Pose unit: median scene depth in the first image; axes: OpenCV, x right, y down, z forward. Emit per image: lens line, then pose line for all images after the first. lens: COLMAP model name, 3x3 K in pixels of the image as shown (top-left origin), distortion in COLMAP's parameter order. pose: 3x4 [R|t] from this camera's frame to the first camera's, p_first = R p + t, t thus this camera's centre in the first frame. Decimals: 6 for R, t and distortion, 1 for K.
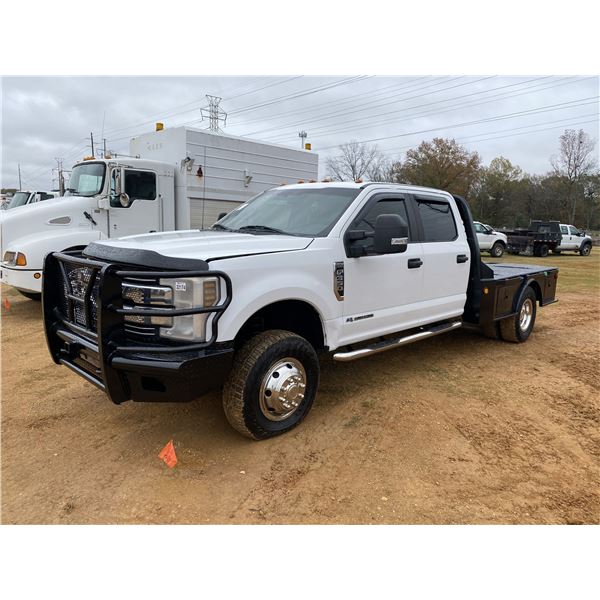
lens RADIAL K [[468.9, 0, 303.3], [0, 468.9, 299.1], [0, 0, 1]] dist [0.035877, -0.025000]
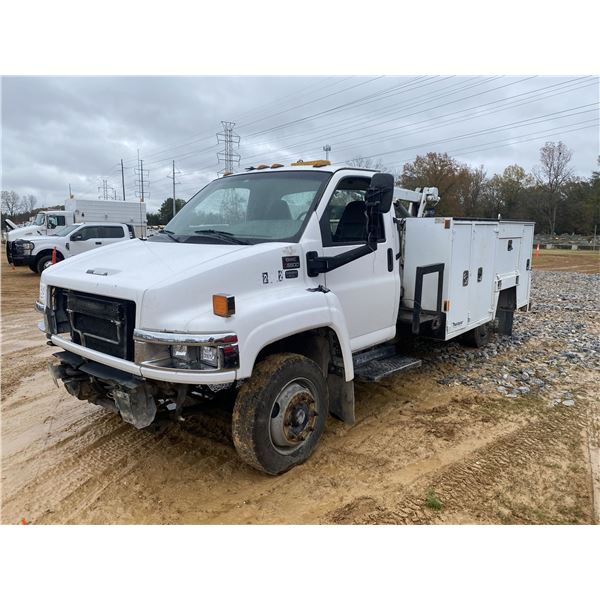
lens RADIAL K [[468.9, 0, 302.1], [0, 468.9, 303.0], [0, 0, 1]] dist [0.035877, -0.025000]
pose [[0.995743, -0.001103, -0.092167, 0.100315], [0.000118, 0.999943, -0.010699, 0.020509], [0.092173, 0.010642, 0.995686, -0.122427]]
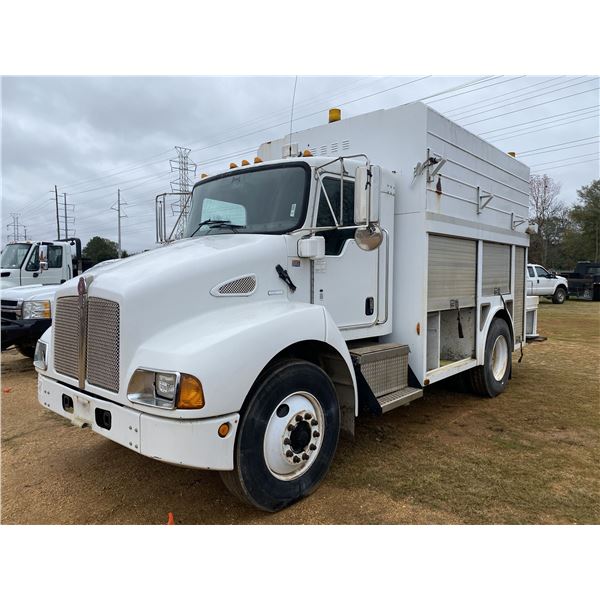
lens RADIAL K [[468.9, 0, 301.3], [0, 468.9, 305.6], [0, 0, 1]] dist [0.035877, -0.025000]
pose [[0.996370, -0.037501, 0.076420, -0.033831], [0.044077, 0.995297, -0.086259, -0.007419], [-0.072826, 0.089314, 0.993338, 0.038622]]
